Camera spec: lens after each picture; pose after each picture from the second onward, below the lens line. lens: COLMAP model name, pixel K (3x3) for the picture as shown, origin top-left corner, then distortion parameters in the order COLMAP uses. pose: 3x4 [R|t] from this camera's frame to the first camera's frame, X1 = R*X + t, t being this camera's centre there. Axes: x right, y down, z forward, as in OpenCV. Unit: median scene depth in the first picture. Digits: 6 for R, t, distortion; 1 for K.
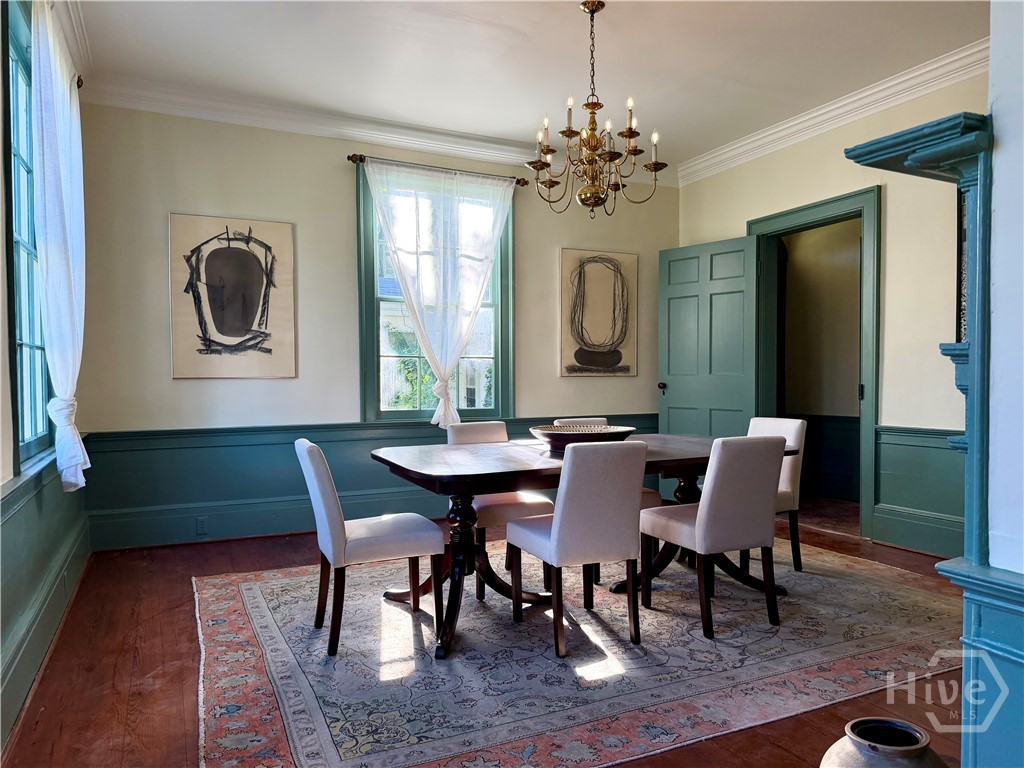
lens RADIAL K [[707.2, 0, 508.2], [0, 707.2, 384.5], [0, 0, 1]] dist [0.008692, -0.024226]
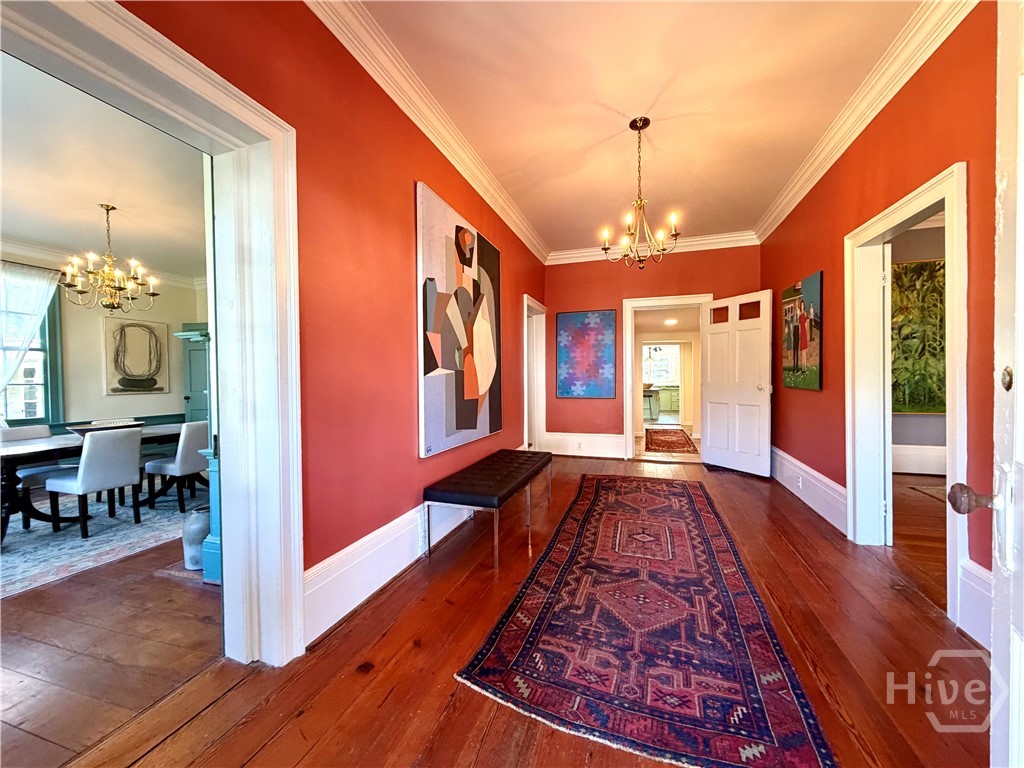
lens RADIAL K [[416.1, 0, 518.0], [0, 416.1, 382.6], [0, 0, 1]] dist [-0.000551, 0.000104]
pose [[0.691252, -0.017344, 0.722405, 0.043623], [0.028279, 0.999595, -0.003060, -0.011895], [-0.722060, 0.022544, 0.691463, -0.400723]]
